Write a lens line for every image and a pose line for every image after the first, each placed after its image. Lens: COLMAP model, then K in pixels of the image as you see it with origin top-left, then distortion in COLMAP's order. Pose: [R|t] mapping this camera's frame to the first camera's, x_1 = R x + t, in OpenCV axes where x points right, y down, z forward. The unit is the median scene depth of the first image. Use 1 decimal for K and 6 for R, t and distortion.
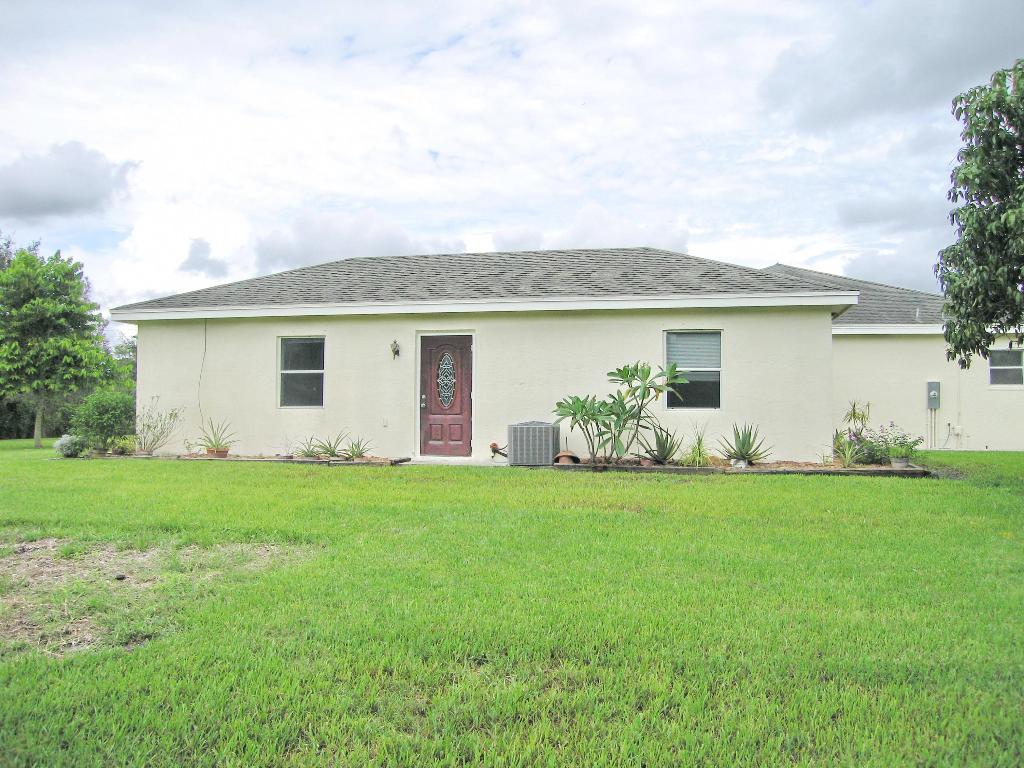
lens RADIAL K [[844.1, 0, 509.2], [0, 844.1, 383.2], [0, 0, 1]] dist [-0.140014, 0.104625]
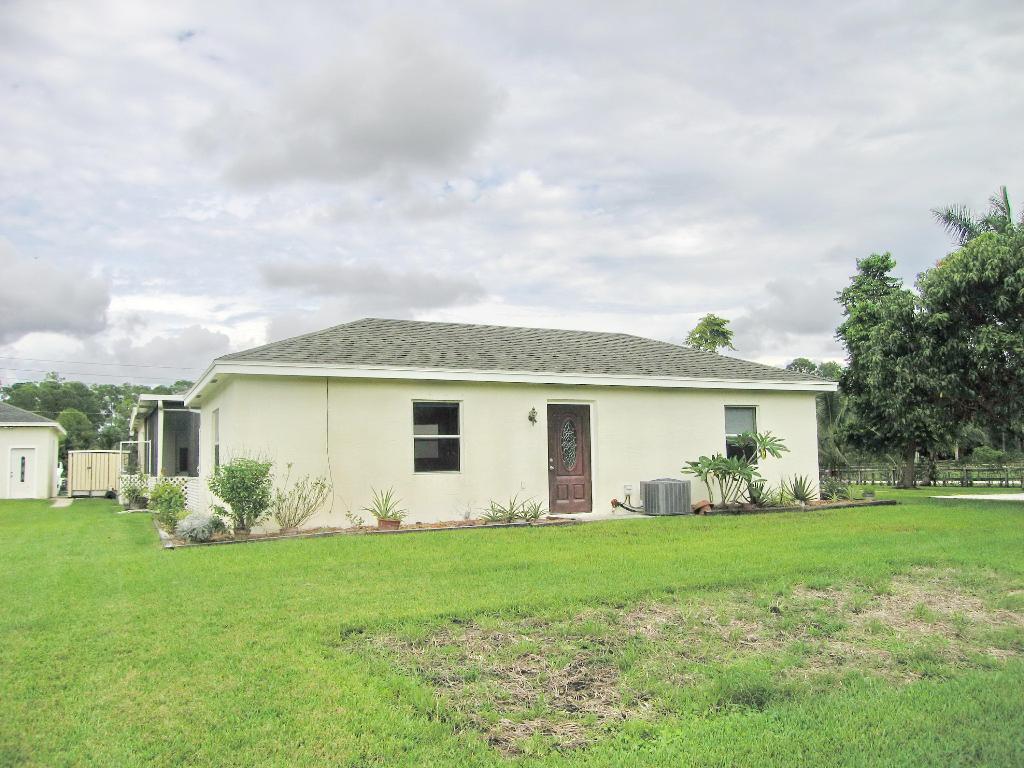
lens RADIAL K [[844.1, 0, 509.2], [0, 844.1, 383.2], [0, 0, 1]] dist [-0.140014, 0.104625]
pose [[0.779195, 0.041995, 0.625373, -0.835043], [0.003502, 0.997446, -0.071344, -0.005468], [-0.626772, 0.057781, 0.777058, 0.182390]]
